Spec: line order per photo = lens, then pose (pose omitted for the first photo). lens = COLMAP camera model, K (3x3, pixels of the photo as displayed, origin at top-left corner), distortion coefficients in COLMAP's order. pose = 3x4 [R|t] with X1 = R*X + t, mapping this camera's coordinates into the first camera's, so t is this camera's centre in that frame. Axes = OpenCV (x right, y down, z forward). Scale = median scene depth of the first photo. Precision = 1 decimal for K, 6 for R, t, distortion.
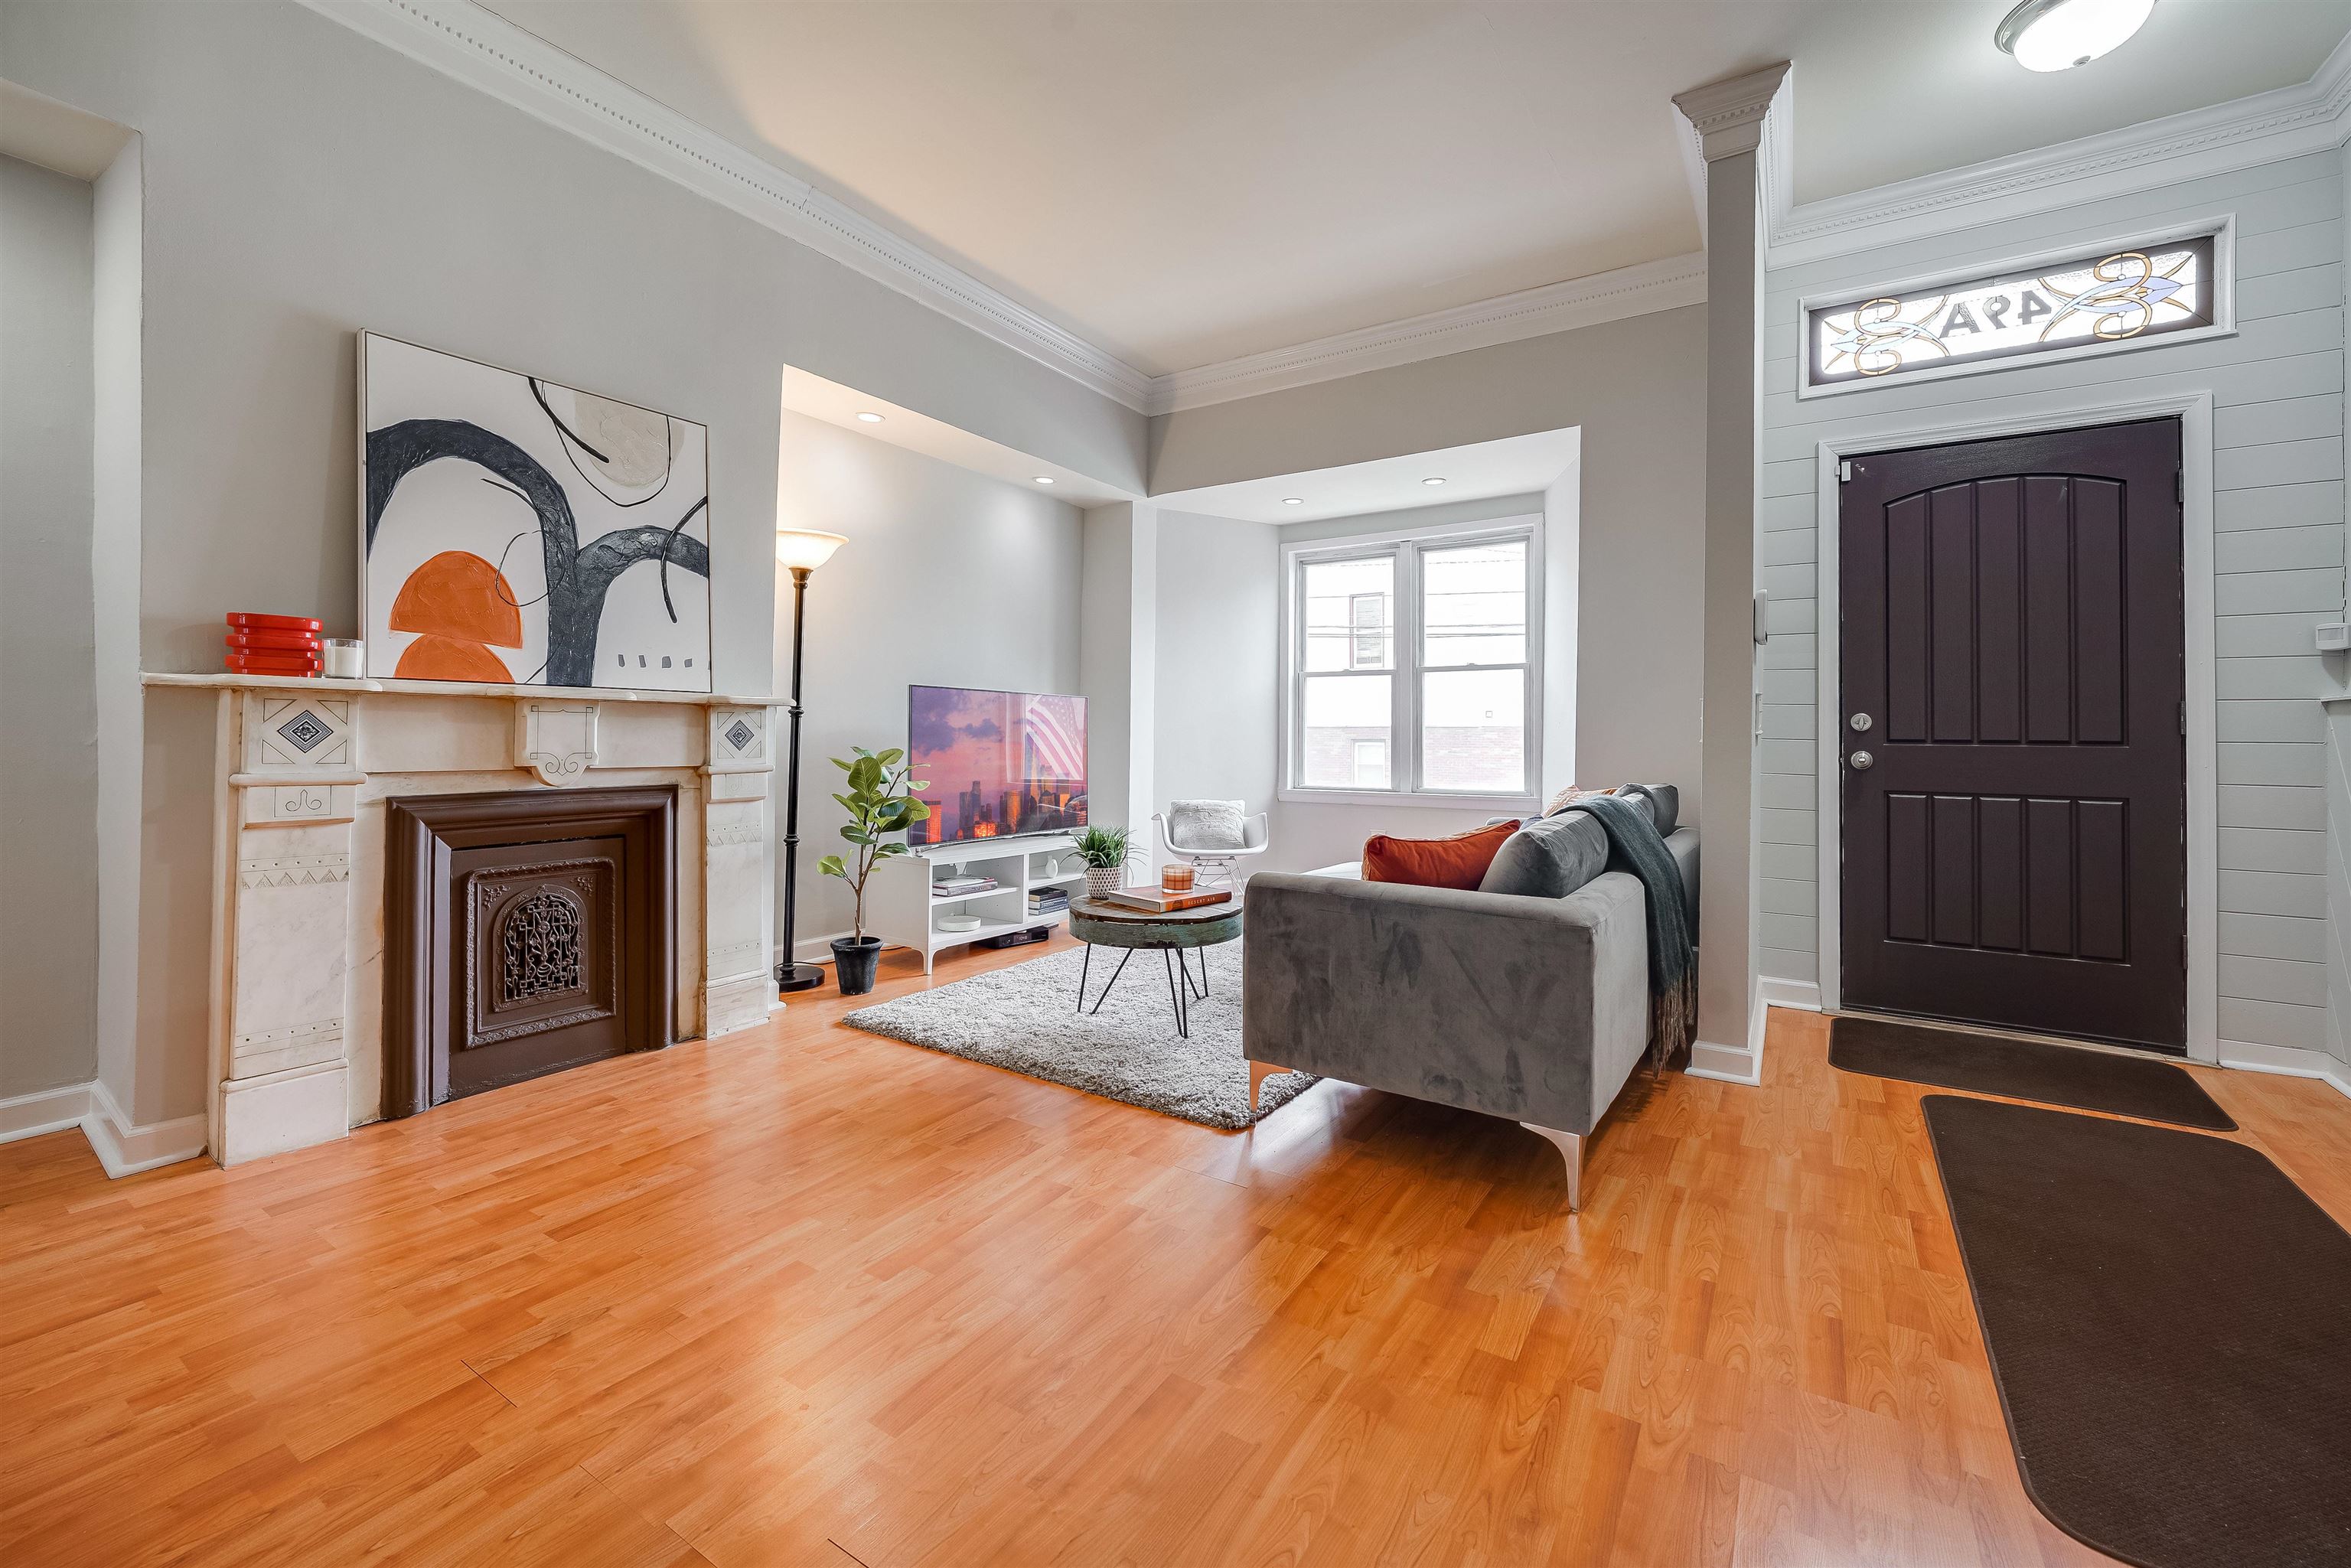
lens RADIAL K [[963.2, 0, 1206.7], [0, 963.2, 725.2], [0, 0, 1]] dist [-0.013291, 0.004511]
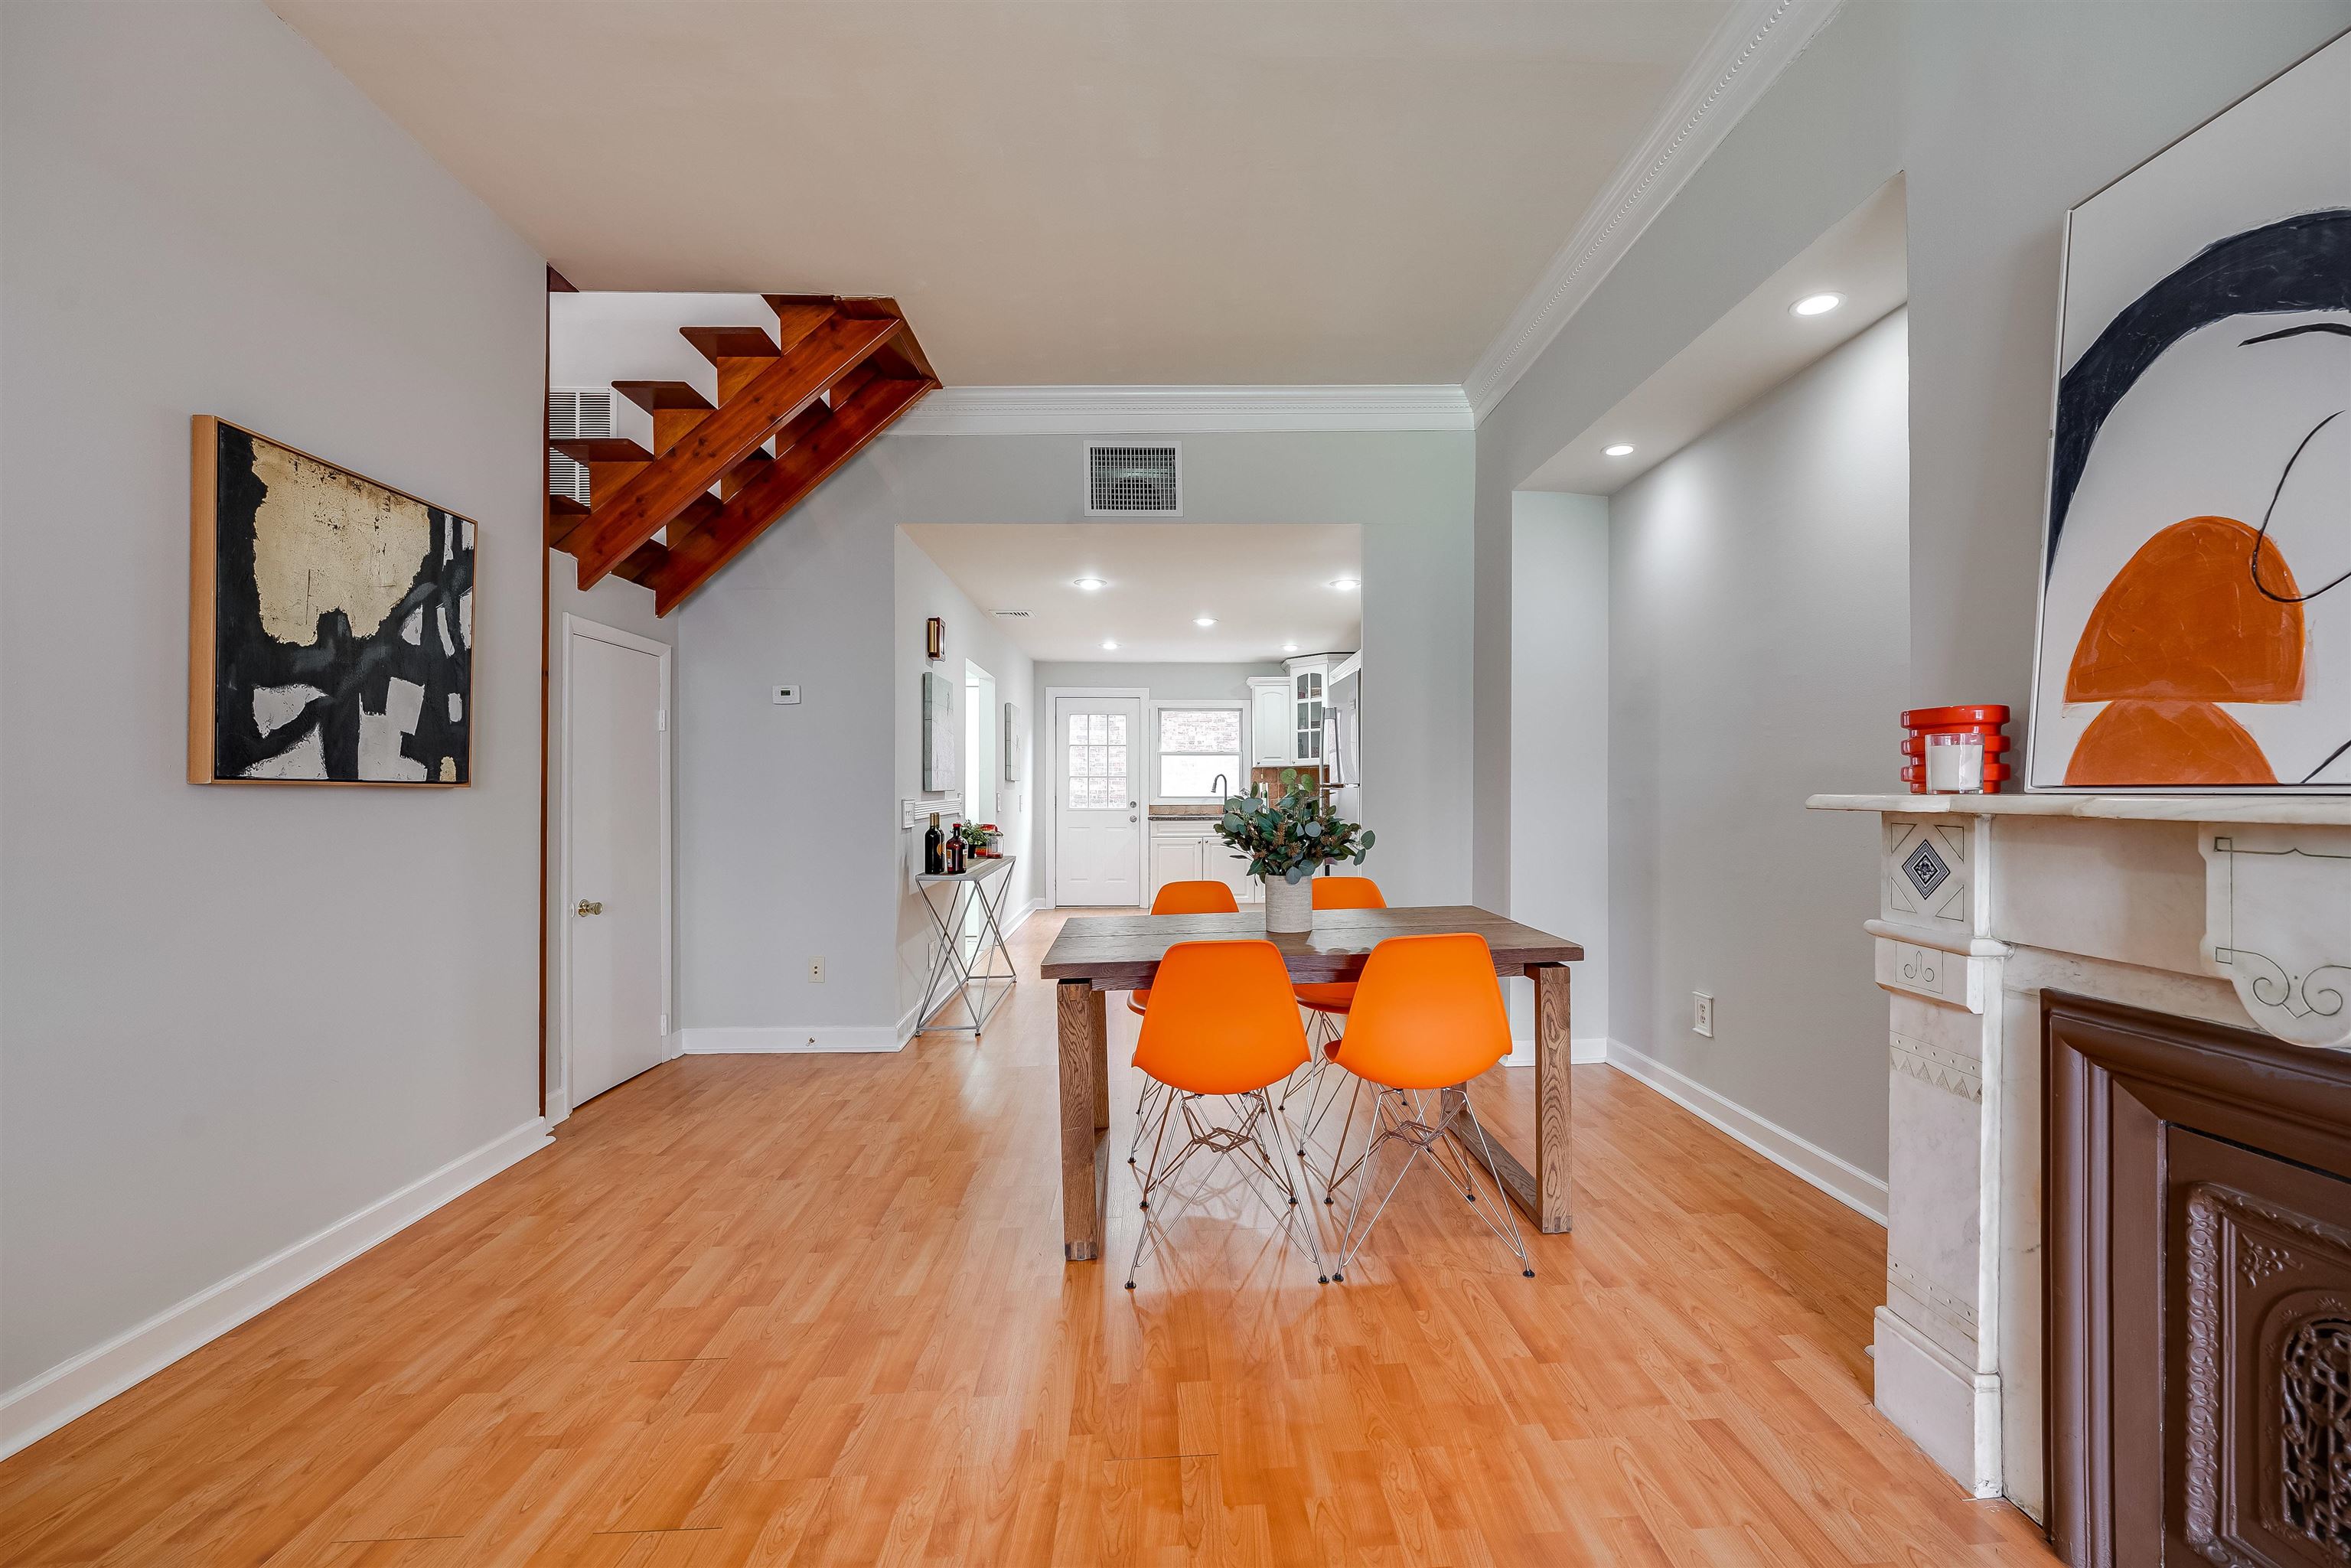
lens RADIAL K [[947.6, 0, 1214.2], [0, 947.6, 798.3], [0, 0, 1]] dist [-0.016323, 0.004767]
pose [[-0.812733, -0.006406, -0.582602, -0.081672], [-0.001632, 0.999961, -0.008718, -0.029112], [0.582634, -0.006135, -0.812711, 0.939294]]
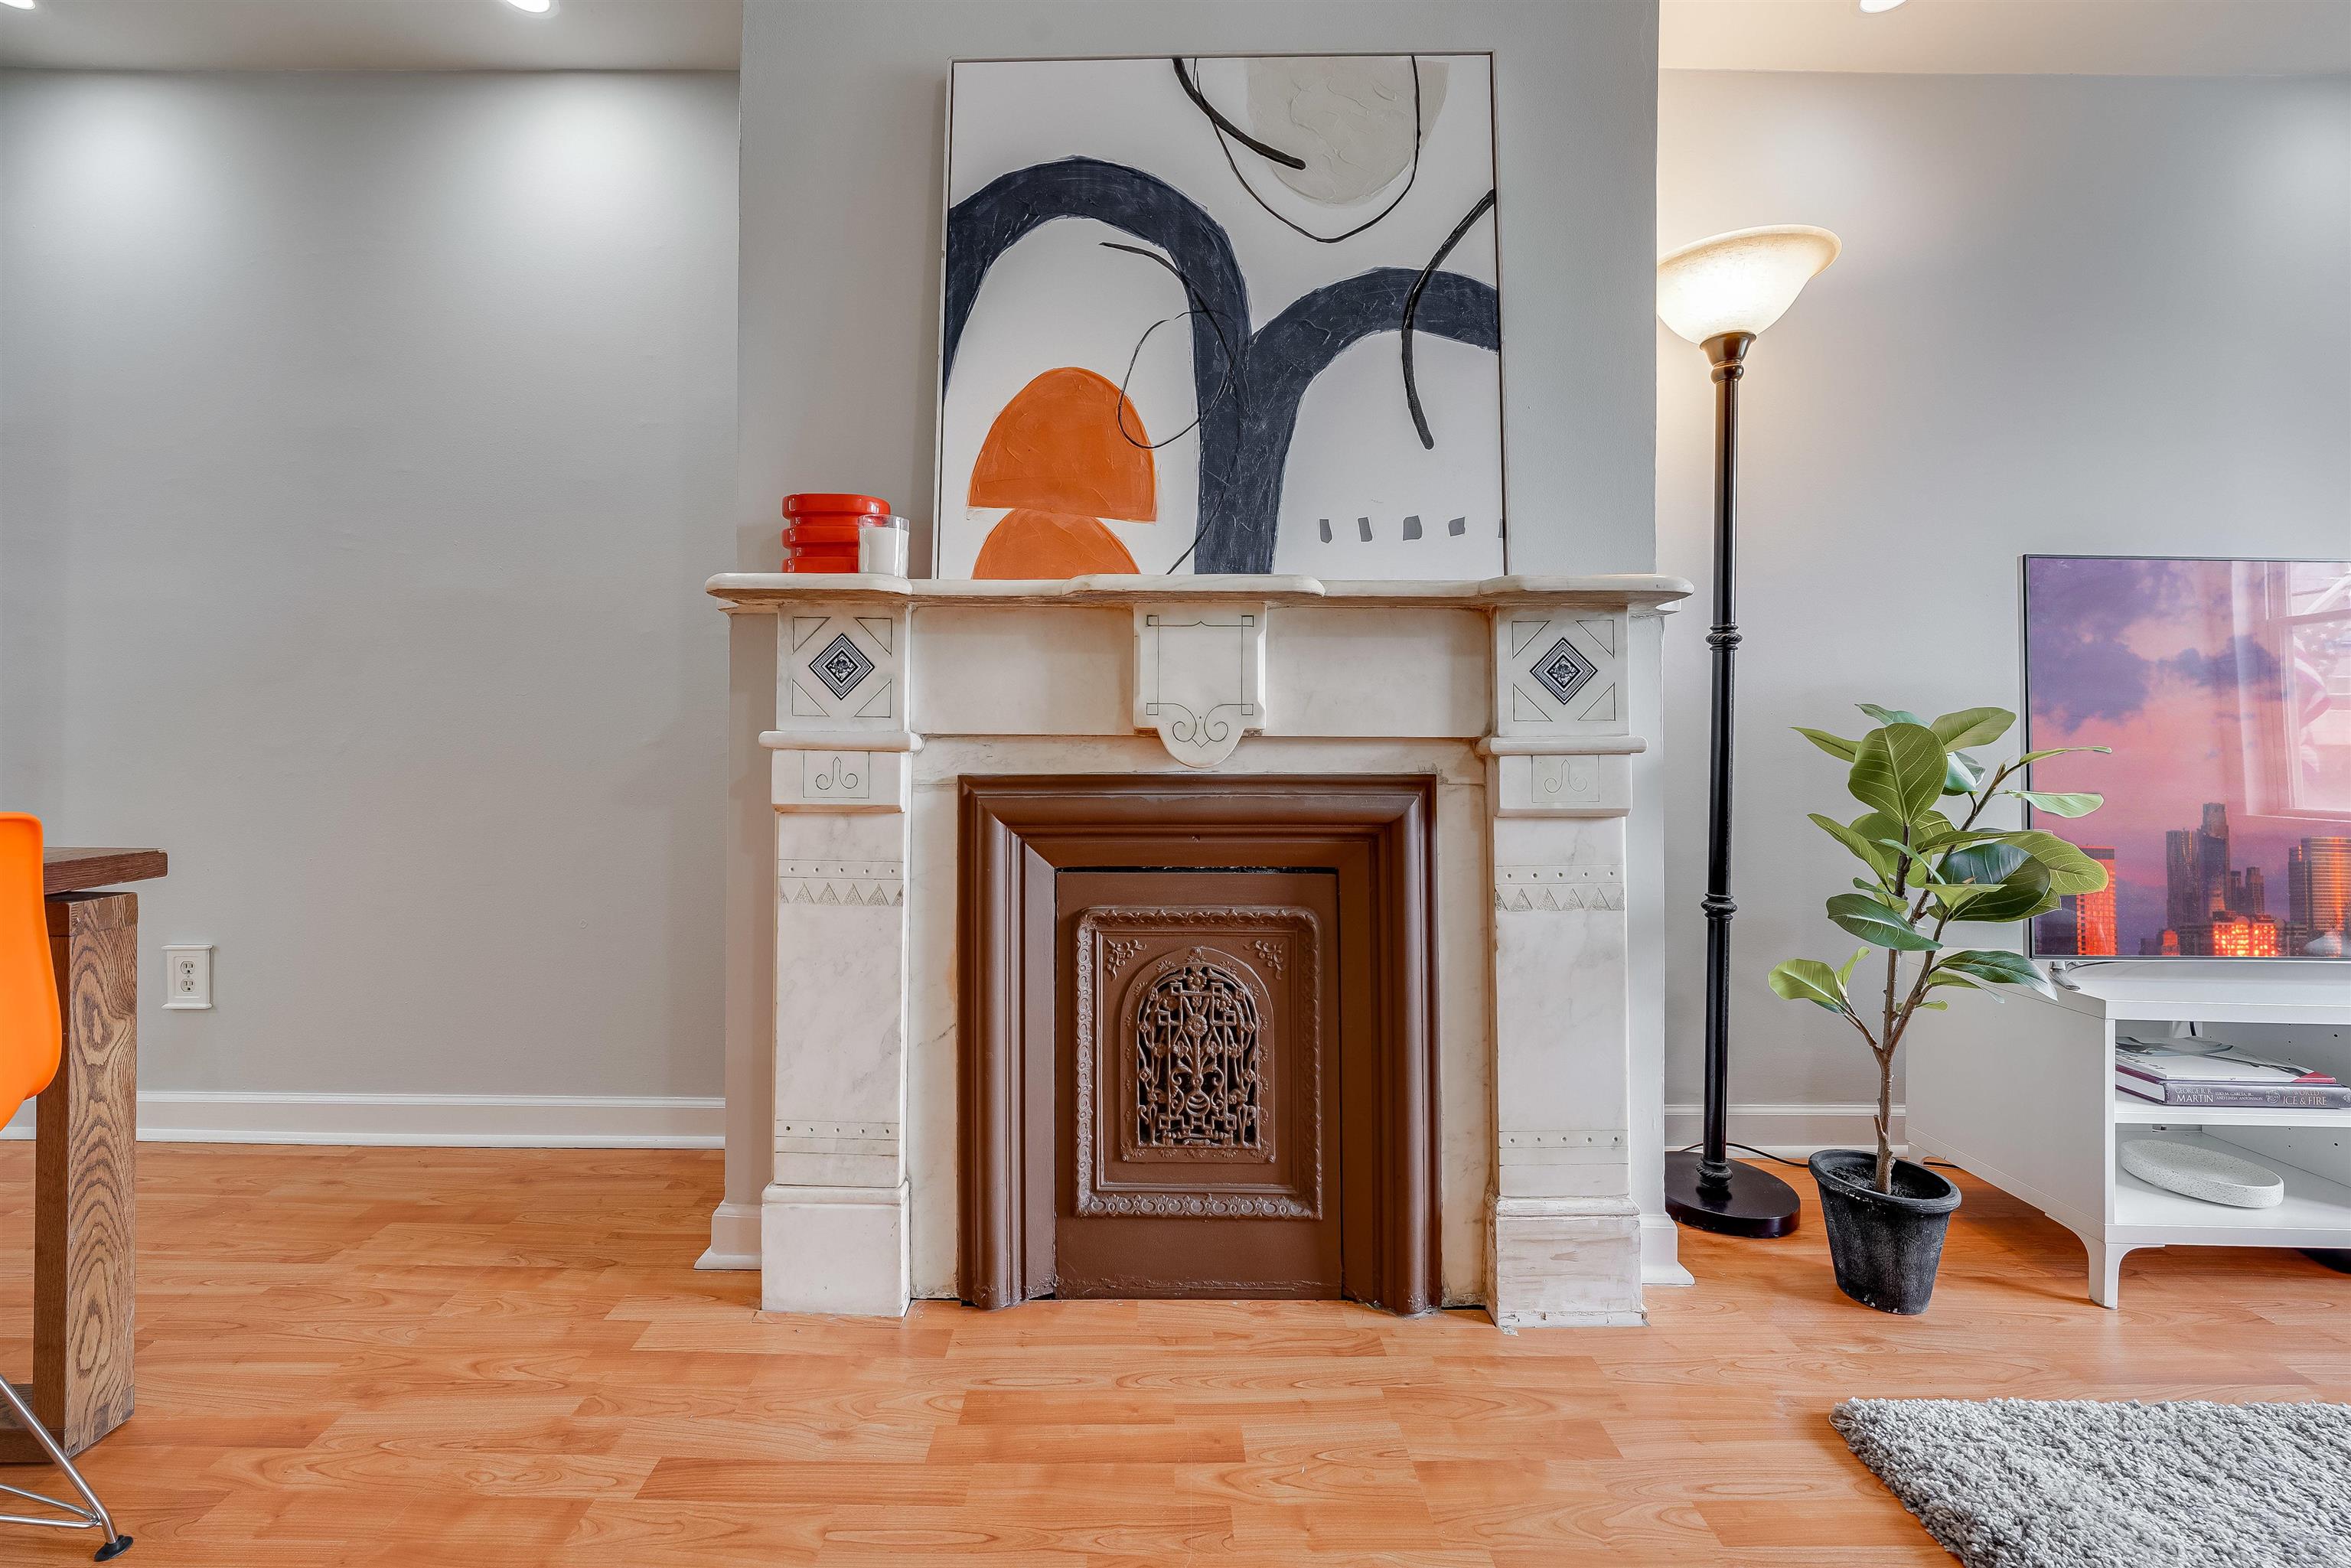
lens RADIAL K [[953.4, 0, 1147.4], [0, 953.4, 730.6], [0, 0, 1]] dist [-0.015552, 0.003548]
pose [[0.523999, -0.019502, -0.851496, -0.217523], [0.008954, 0.999809, -0.017389, 0.046700], [0.851672, 0.001488, 0.524073, 0.626411]]
